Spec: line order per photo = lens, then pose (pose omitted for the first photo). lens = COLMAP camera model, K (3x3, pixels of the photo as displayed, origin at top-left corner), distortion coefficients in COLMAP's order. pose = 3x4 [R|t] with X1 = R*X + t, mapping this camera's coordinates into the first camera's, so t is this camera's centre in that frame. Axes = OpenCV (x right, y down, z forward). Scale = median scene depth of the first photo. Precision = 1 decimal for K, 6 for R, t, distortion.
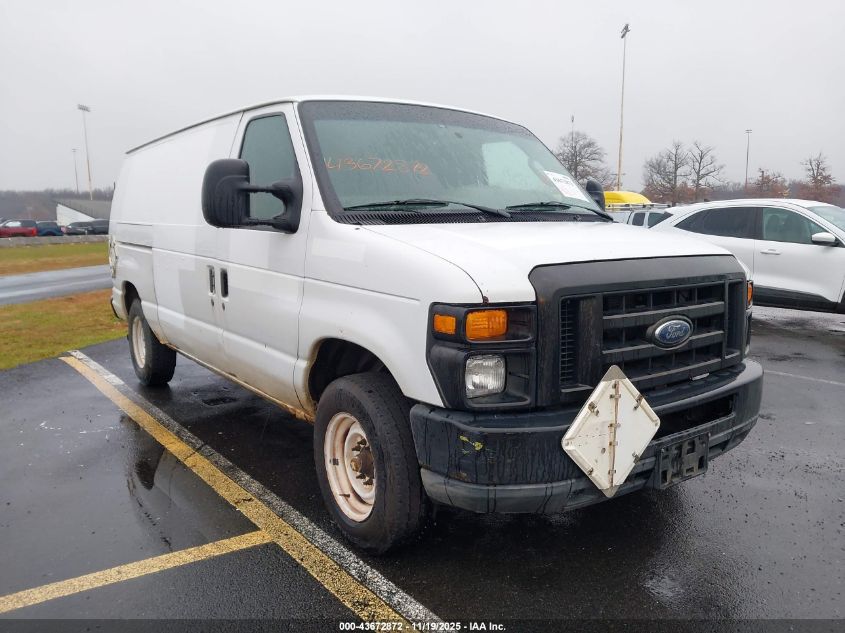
lens RADIAL K [[668.4, 0, 422.5], [0, 668.4, 316.5], [0, 0, 1]] dist [0.001835, -0.002315]
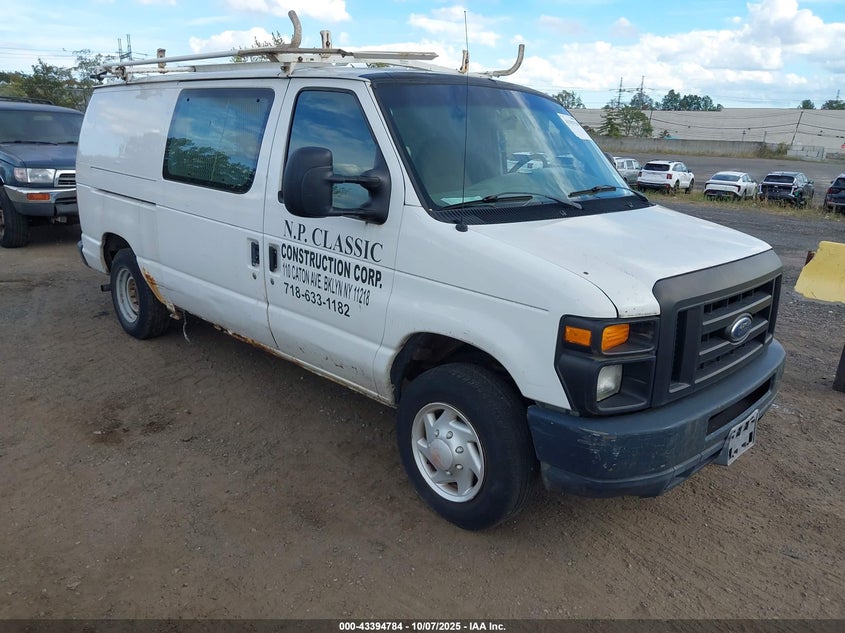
lens RADIAL K [[668.4, 0, 422.5], [0, 668.4, 316.5], [0, 0, 1]] dist [0.001835, -0.002315]
pose [[0.989622, -0.005022, 0.143605, -0.321263], [-0.012745, 0.992383, 0.122530, -0.129245], [-0.143127, -0.123088, 0.982020, -0.014714]]
